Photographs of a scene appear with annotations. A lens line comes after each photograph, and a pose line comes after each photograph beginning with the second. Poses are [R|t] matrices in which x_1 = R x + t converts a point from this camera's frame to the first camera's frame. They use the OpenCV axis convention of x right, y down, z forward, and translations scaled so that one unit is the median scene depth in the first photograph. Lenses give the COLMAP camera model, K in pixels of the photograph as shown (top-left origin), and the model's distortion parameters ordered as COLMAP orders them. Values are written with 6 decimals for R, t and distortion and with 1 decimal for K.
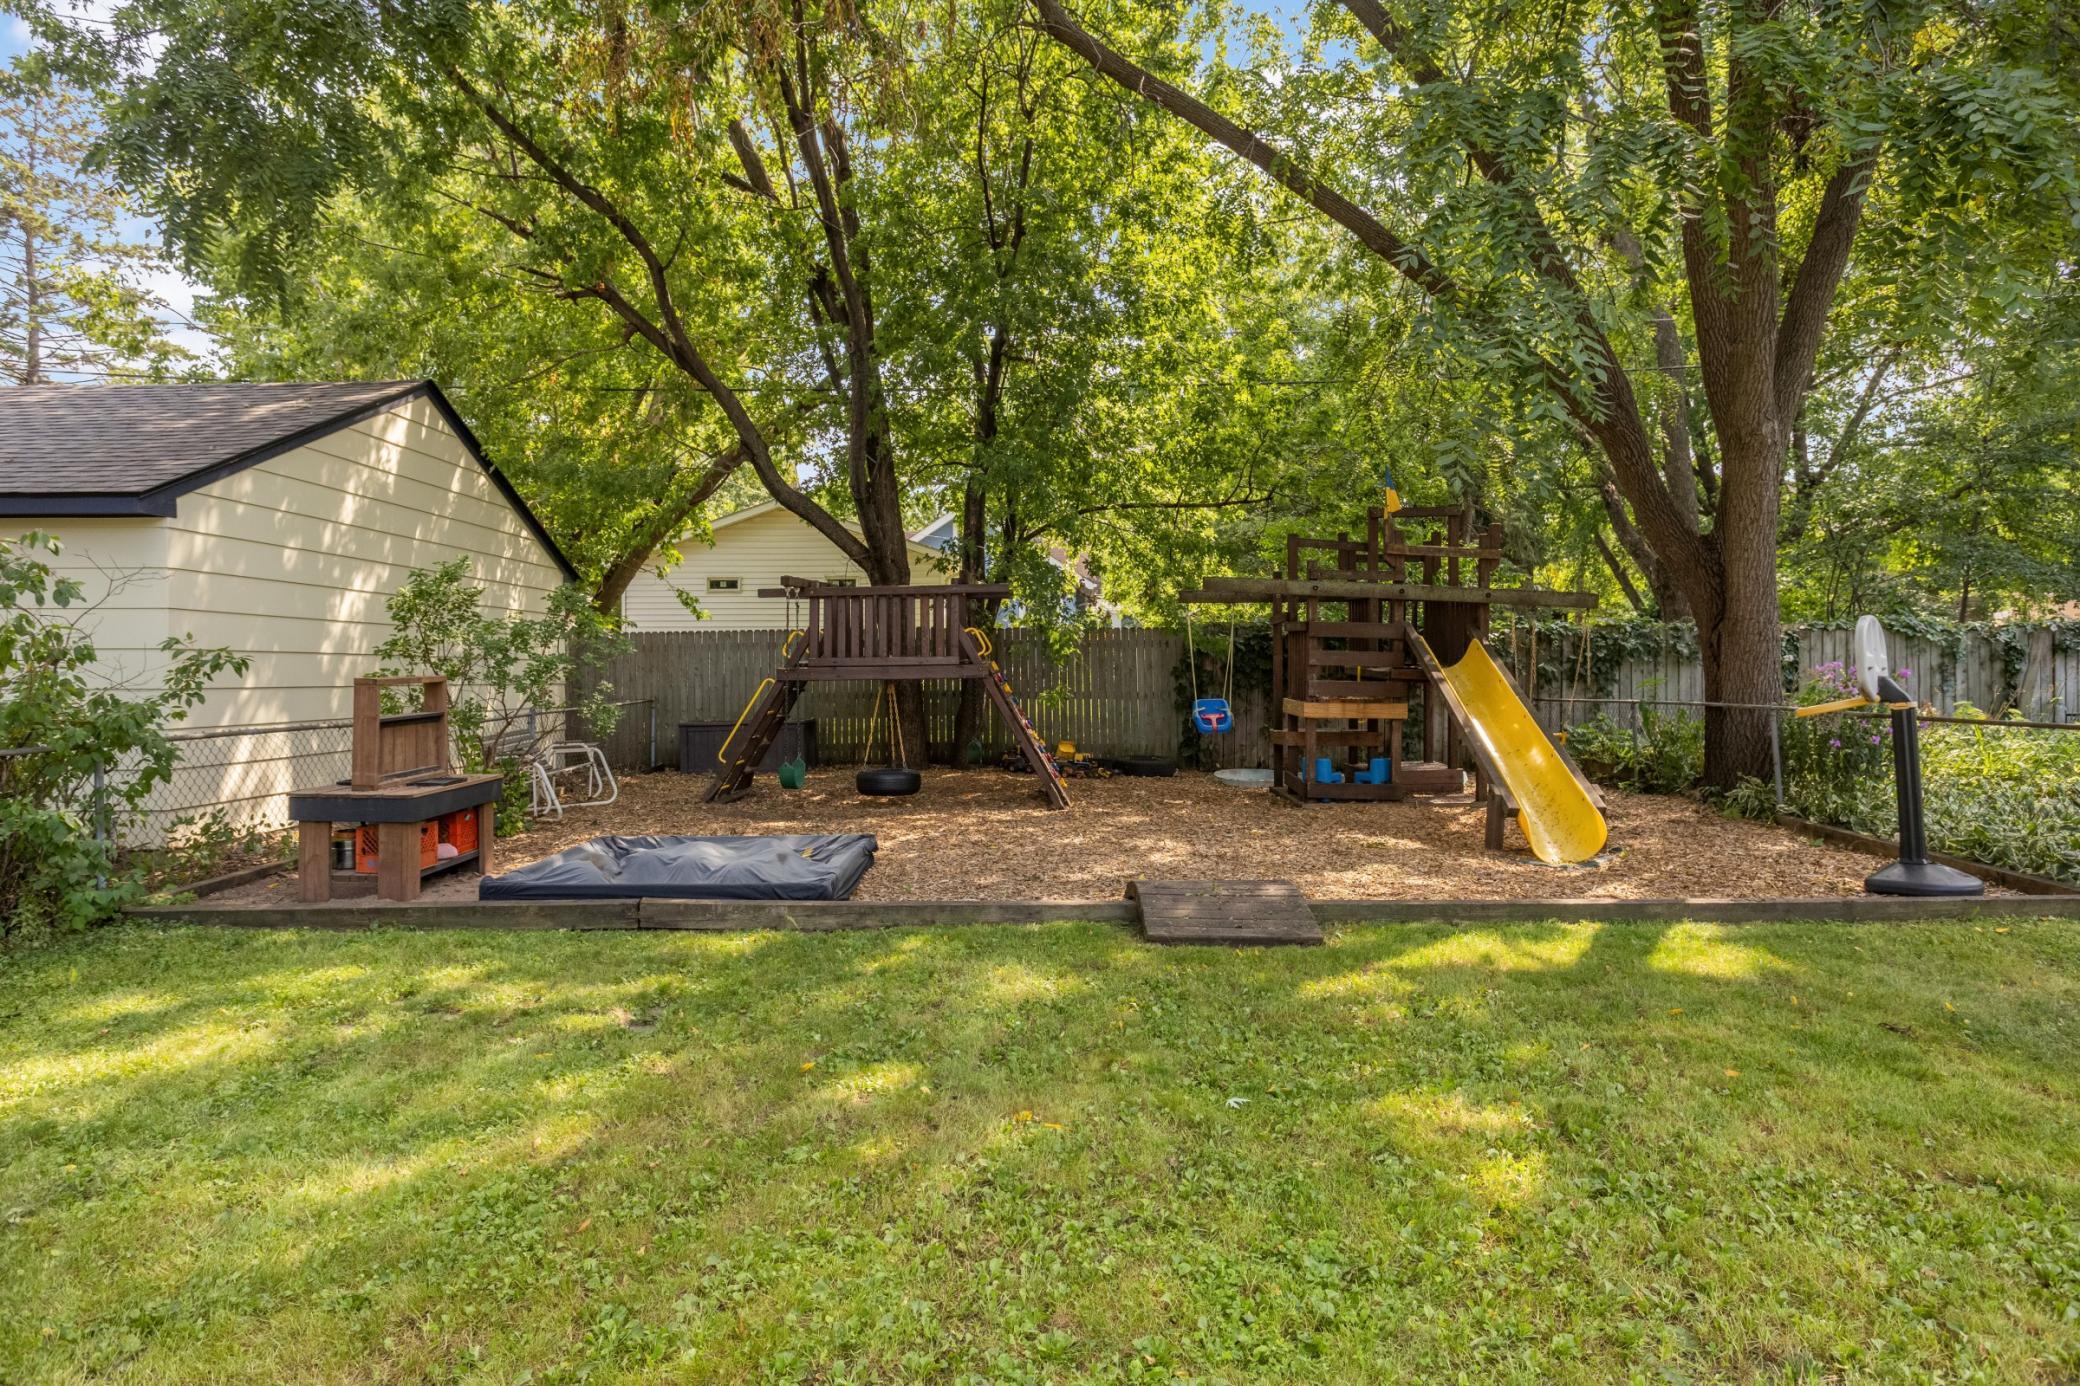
lens RADIAL K [[1030.2, 0, 1002.2], [0, 1030.2, 695.4], [0, 0, 1]] dist [0.000184, 0.000568]
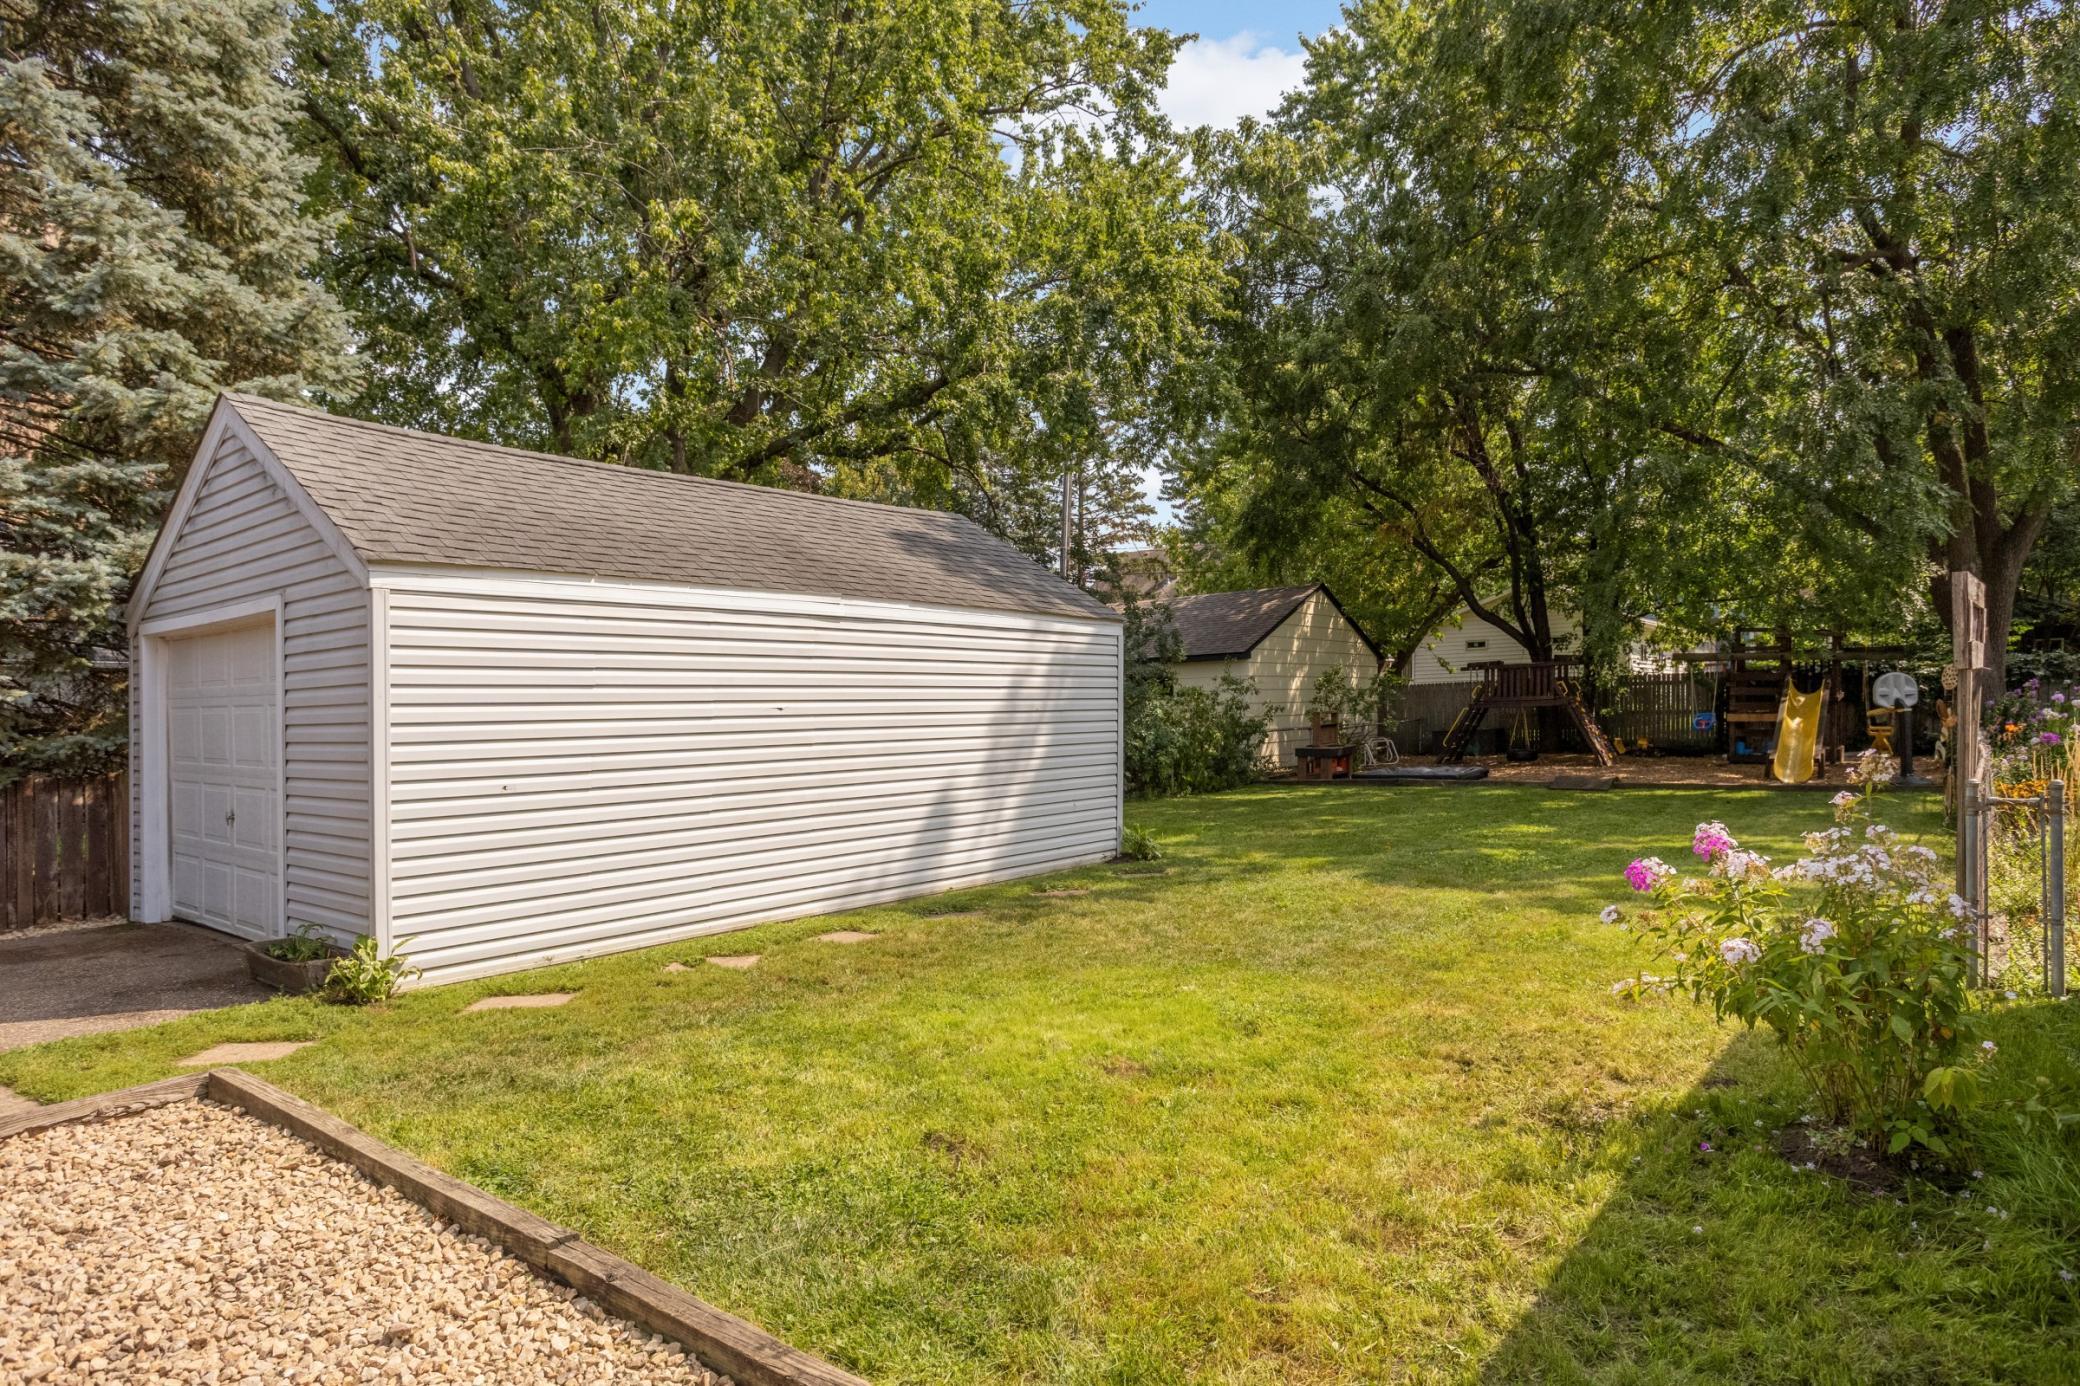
lens RADIAL K [[1183.6, 0, 1047.2], [0, 1183.6, 820.5], [0, 0, 1]] dist [-0.041402, -0.000705]
pose [[0.778988, 0.031443, -0.626250, 0.653080], [0.020387, 0.996944, 0.075415, 0.015883], [0.626707, -0.071515, 0.775966, -1.511643]]
